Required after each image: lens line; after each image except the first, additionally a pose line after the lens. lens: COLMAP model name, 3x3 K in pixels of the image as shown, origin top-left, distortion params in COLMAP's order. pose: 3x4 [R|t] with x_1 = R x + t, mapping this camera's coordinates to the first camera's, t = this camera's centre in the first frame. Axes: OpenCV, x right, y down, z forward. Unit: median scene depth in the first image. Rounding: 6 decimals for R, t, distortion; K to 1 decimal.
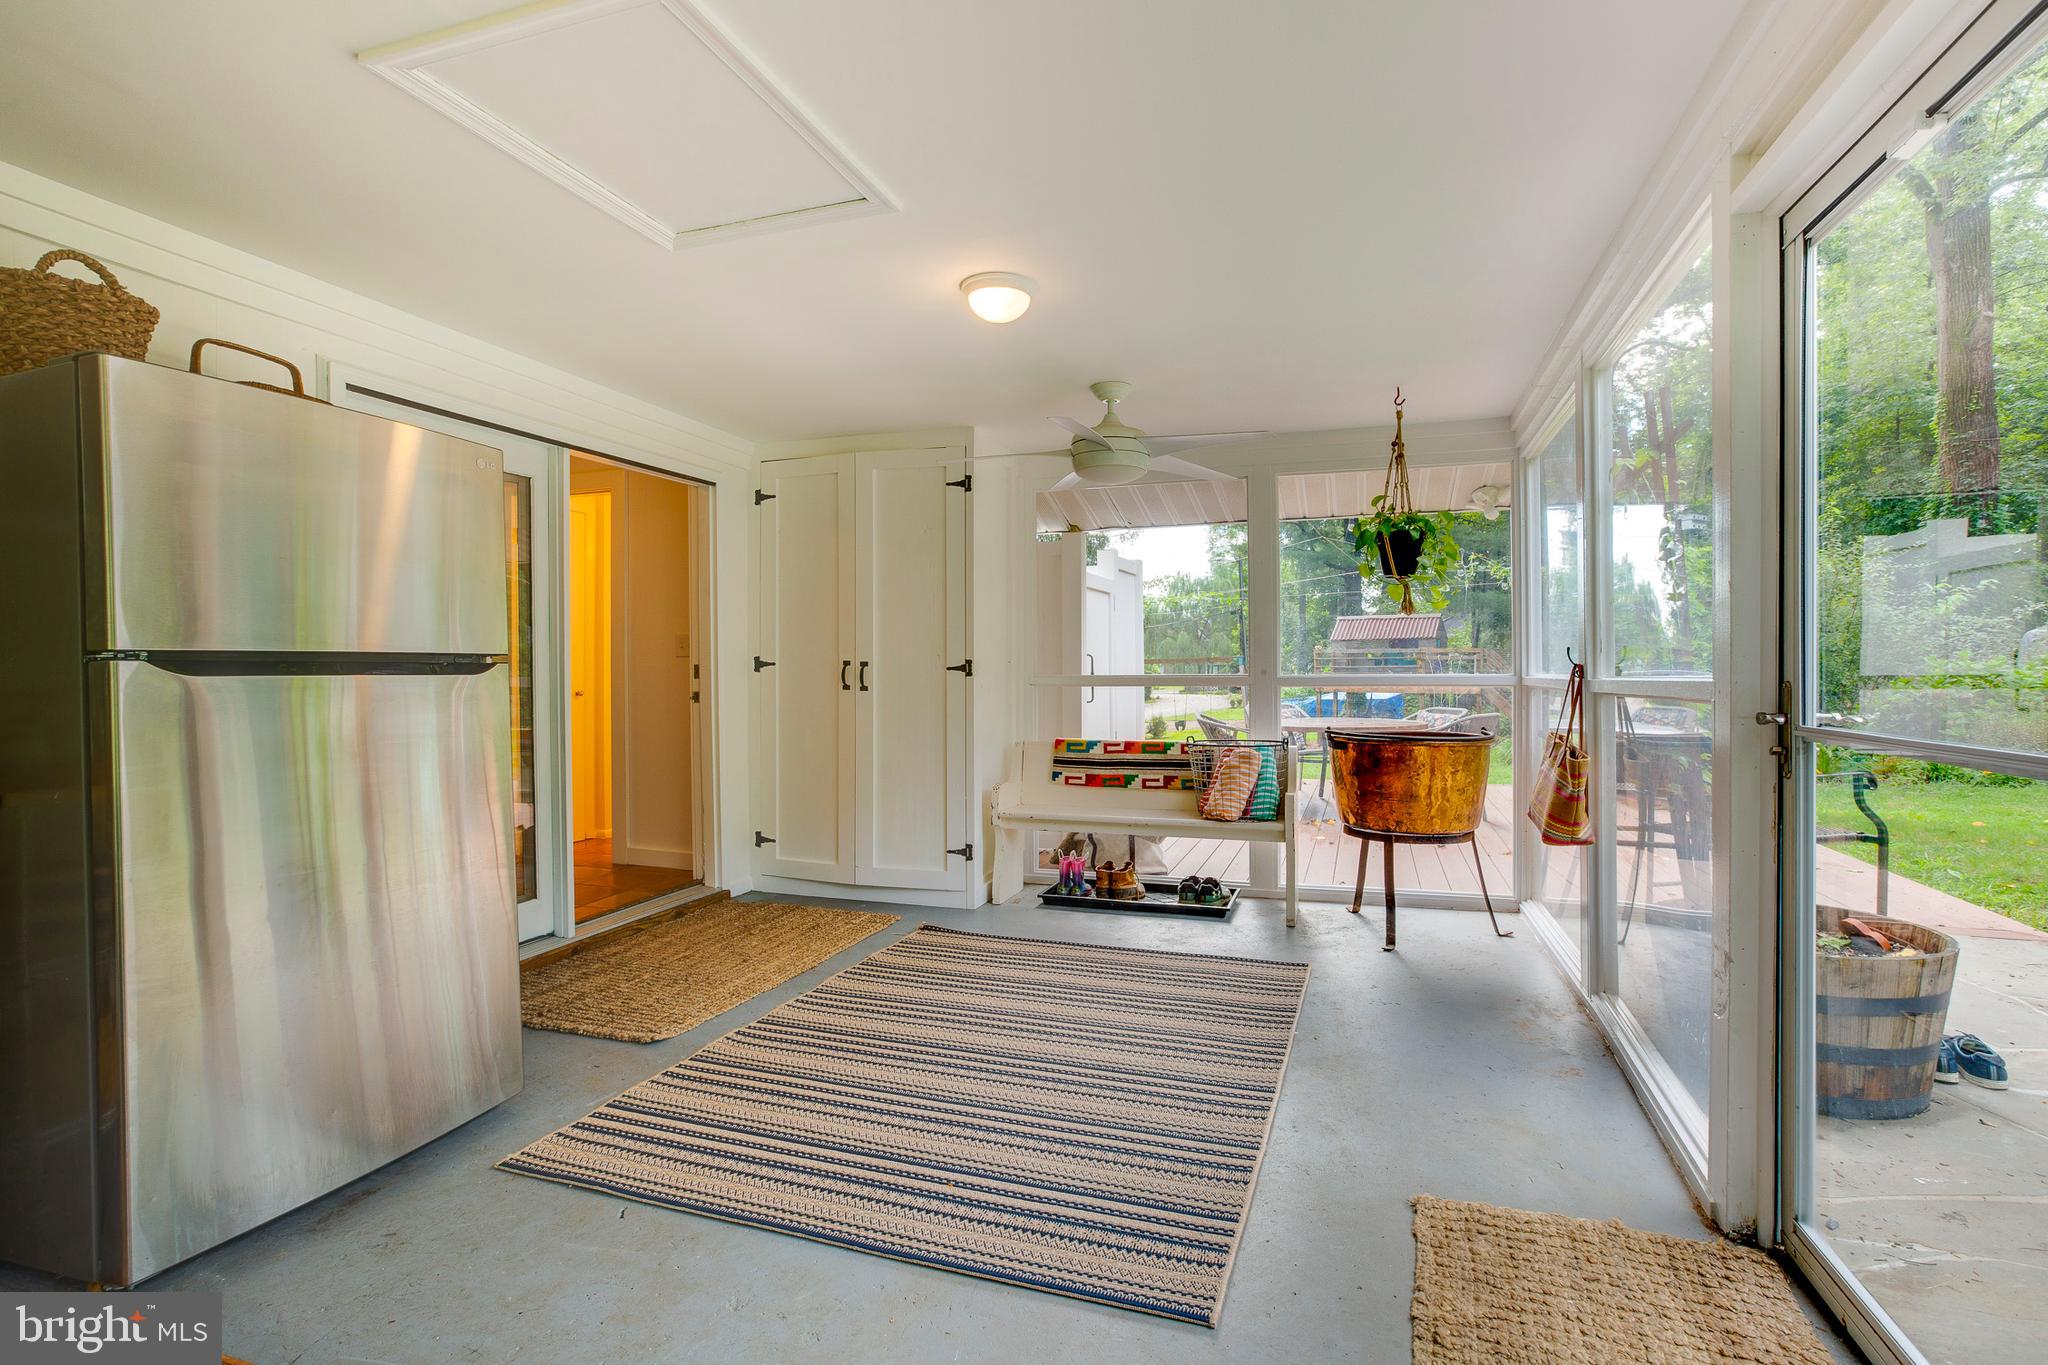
lens RADIAL K [[925.1, 0, 1028.3], [0, 925.1, 678.4], [0, 0, 1]] dist [-0.018179, 0.002576]
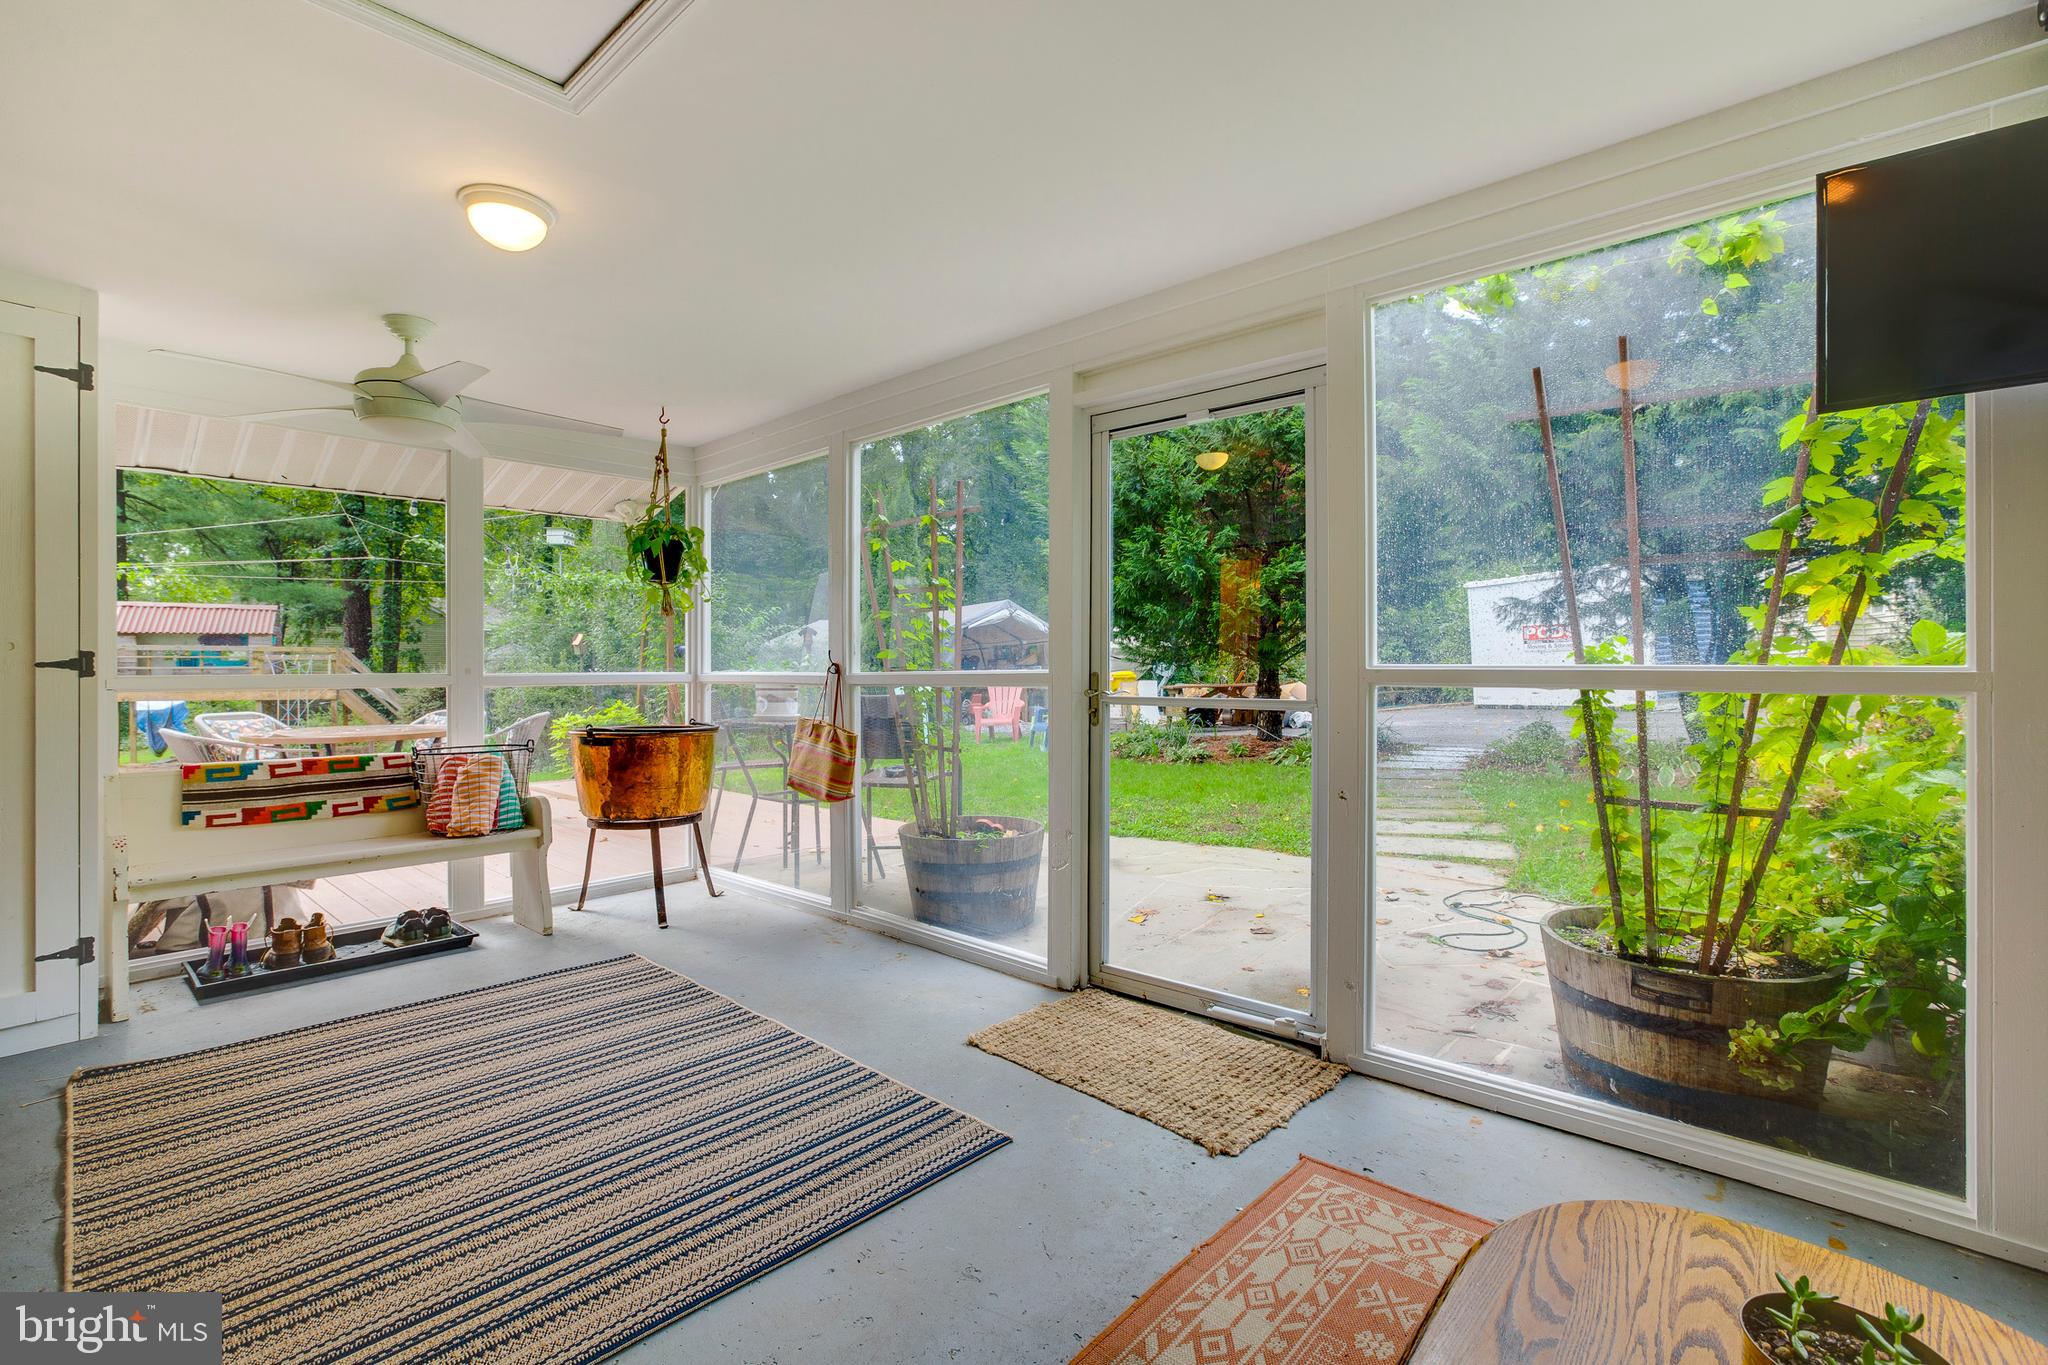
lens RADIAL K [[925.1, 0, 1031.3], [0, 925.1, 675.1], [0, 0, 1]] dist [-0.018179, 0.002576]
pose [[0.414881, -0.004026, 0.909867, -0.408439], [0.009237, 0.999957, 0.000213, 0.003233], [-0.909829, 0.008316, 0.414900, 0.154685]]
